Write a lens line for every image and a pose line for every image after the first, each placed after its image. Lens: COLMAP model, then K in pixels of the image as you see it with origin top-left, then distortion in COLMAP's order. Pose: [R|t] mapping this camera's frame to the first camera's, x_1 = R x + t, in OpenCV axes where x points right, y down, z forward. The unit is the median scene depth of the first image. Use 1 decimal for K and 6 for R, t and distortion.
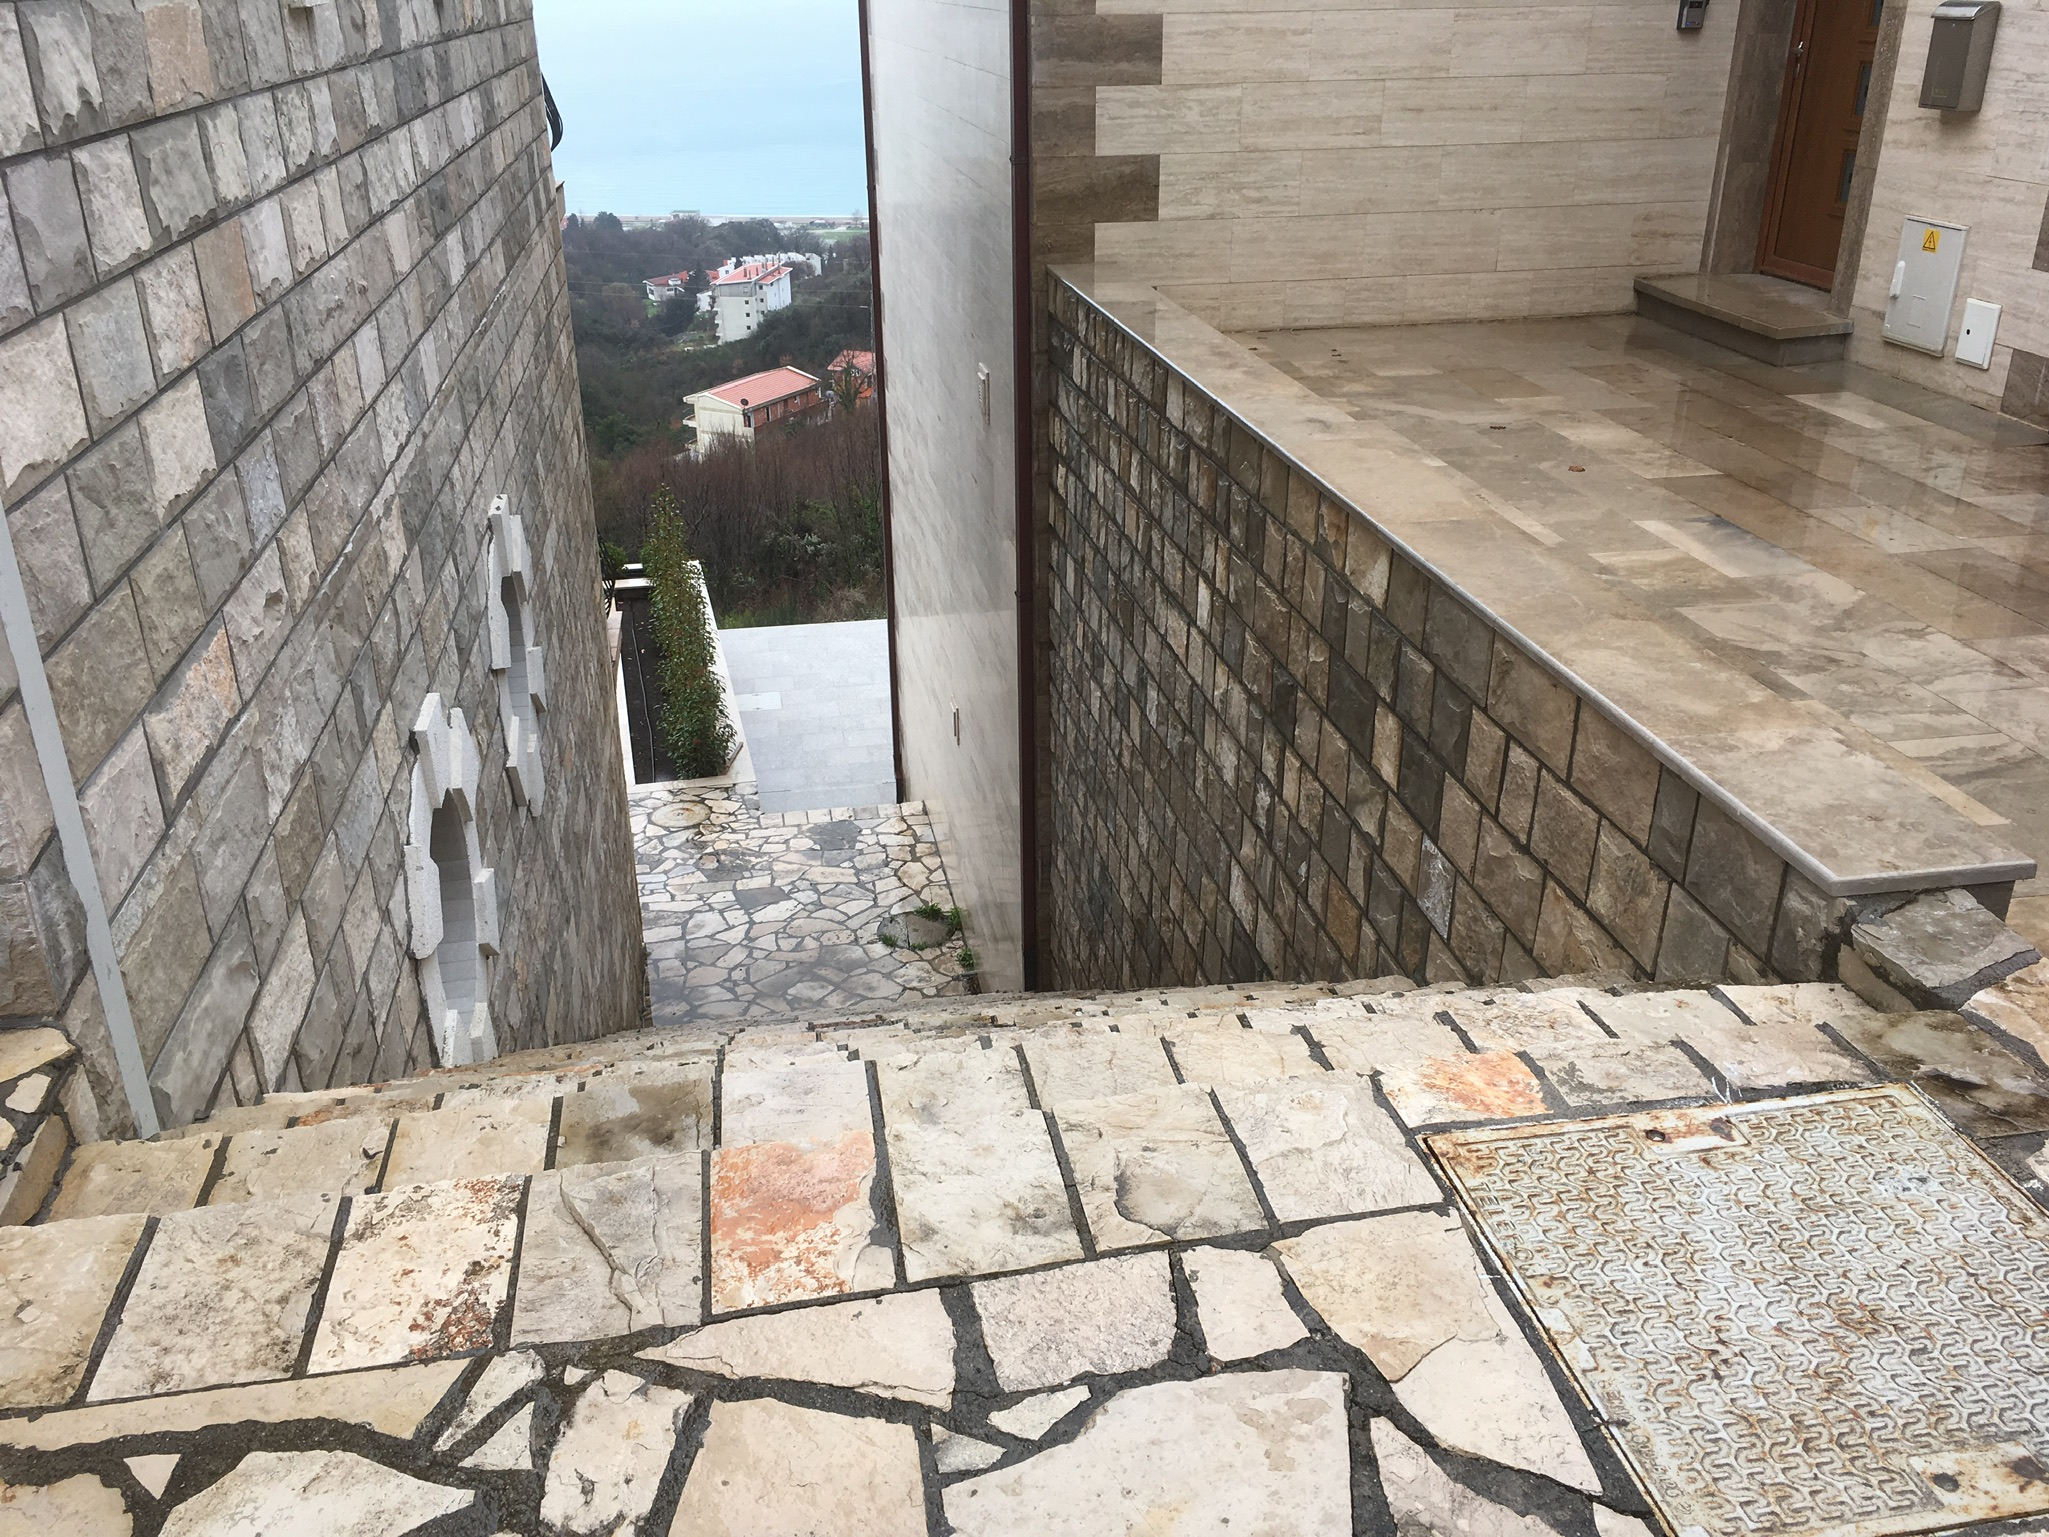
lens RADIAL K [[1737.4, 0, 1022.9], [0, 1737.4, 778.8], [0, 0, 1]] dist [0.055669, -0.052252]
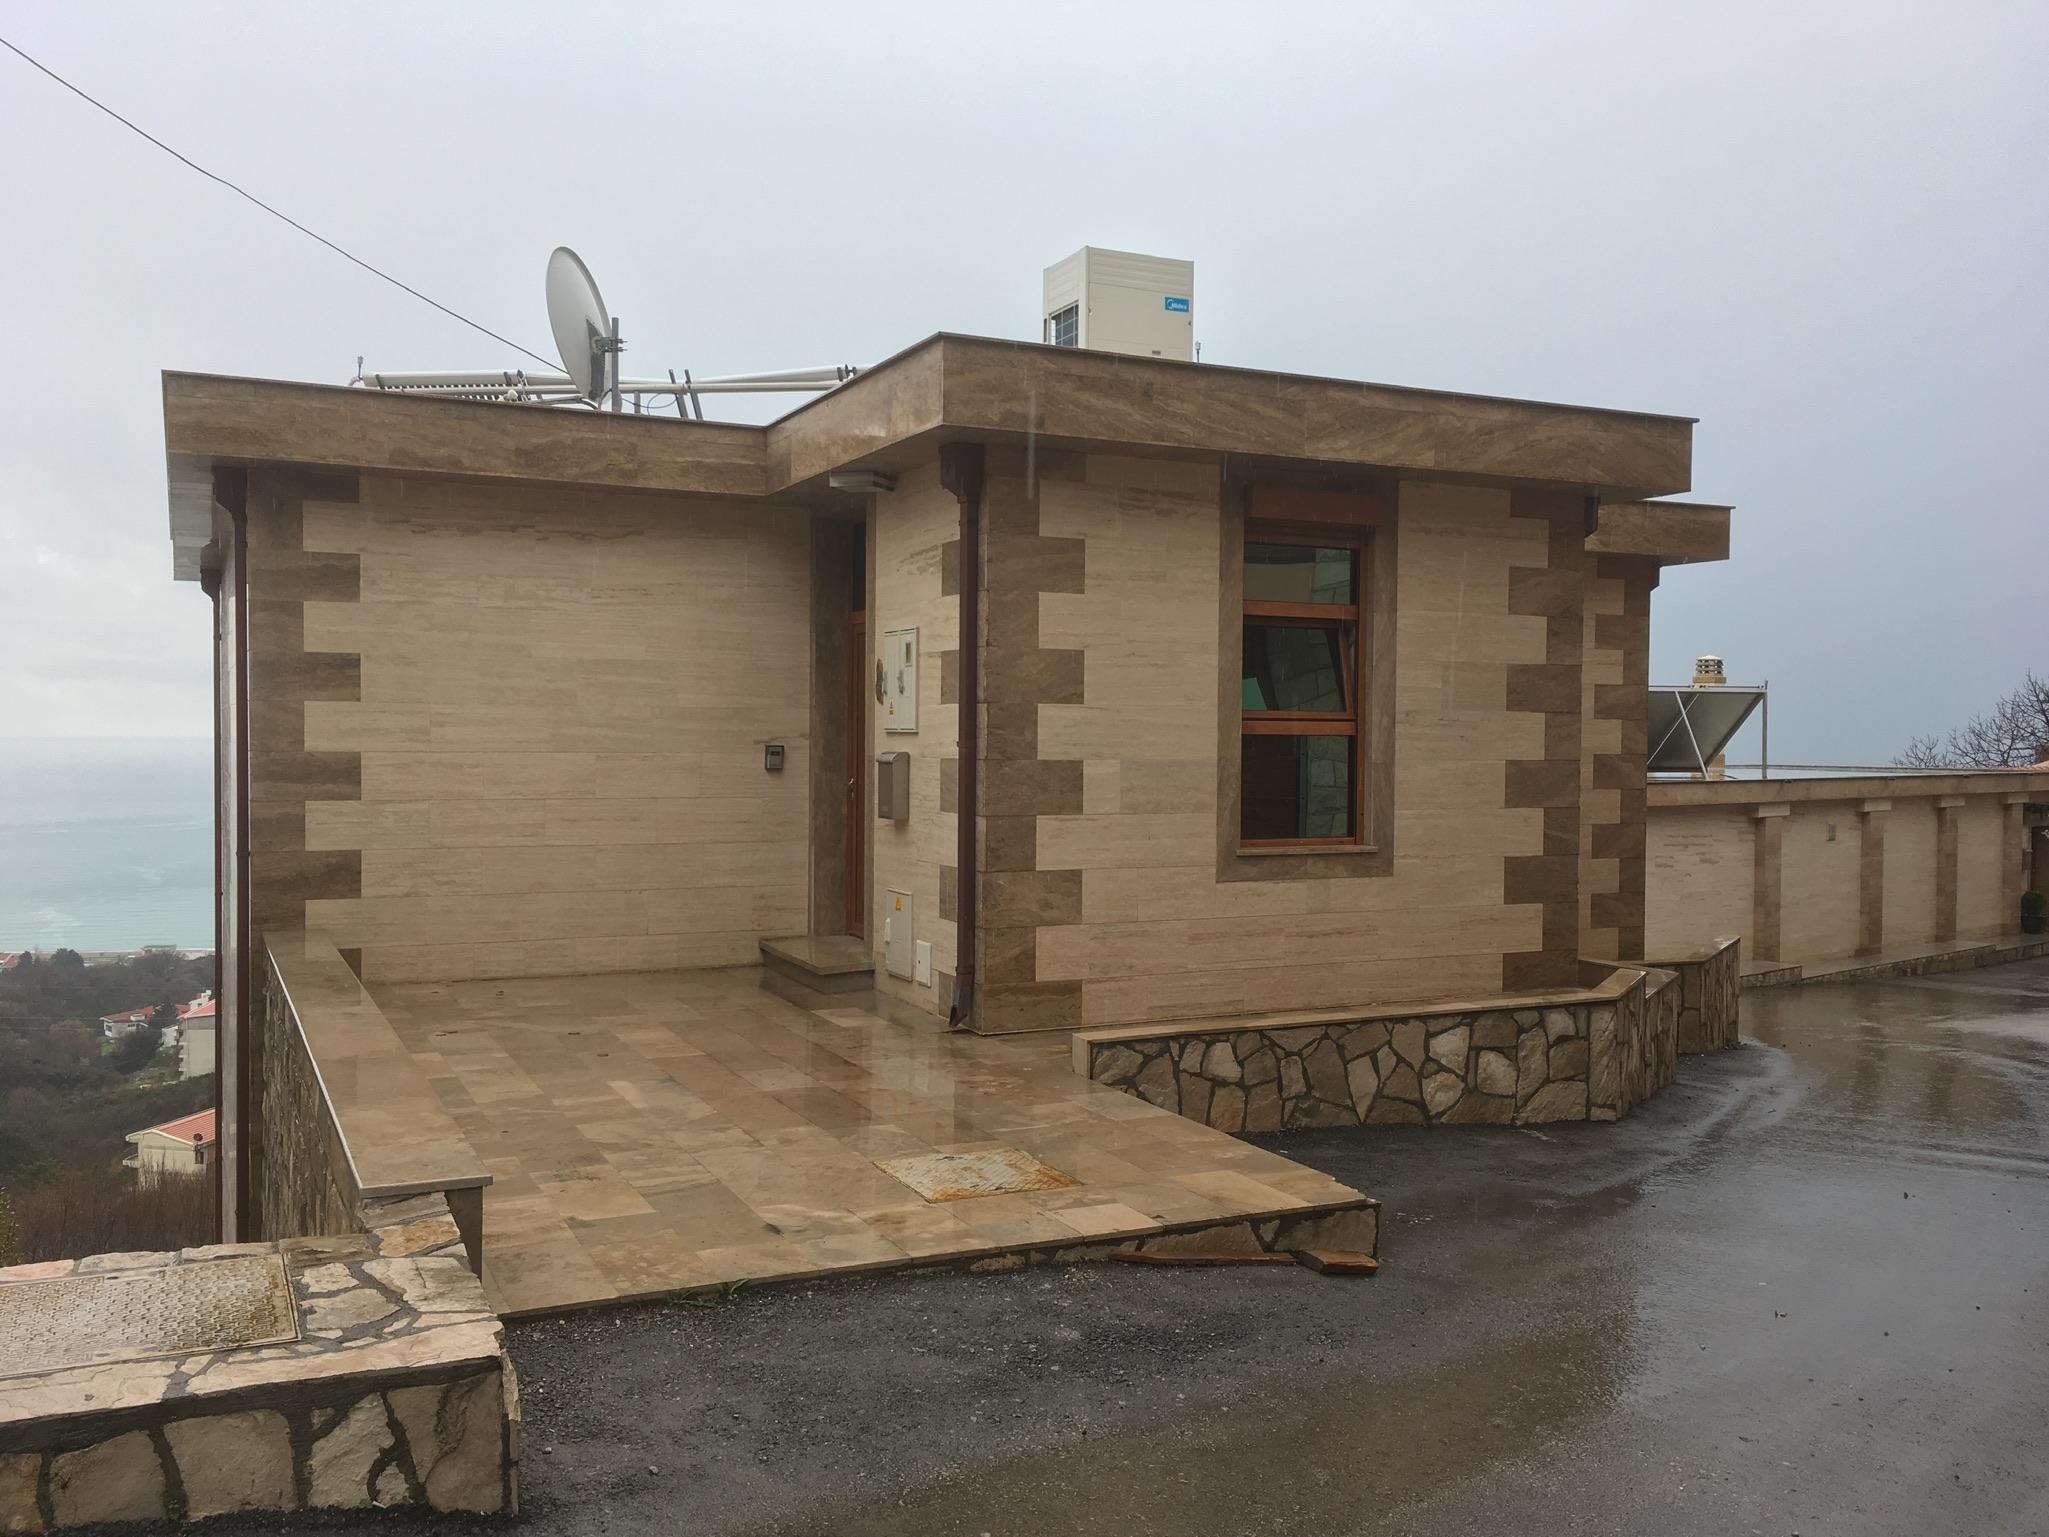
lens RADIAL K [[1737.4, 0, 1030.2], [0, 1737.4, 760.8], [0, 0, 1]] dist [0.055669, -0.052252]
pose [[0.962824, 0.013009, 0.269816, 0.201554], [0.096811, 0.915872, -0.389623, 0.133824], [-0.252186, 0.401259, 0.880564, -0.289385]]
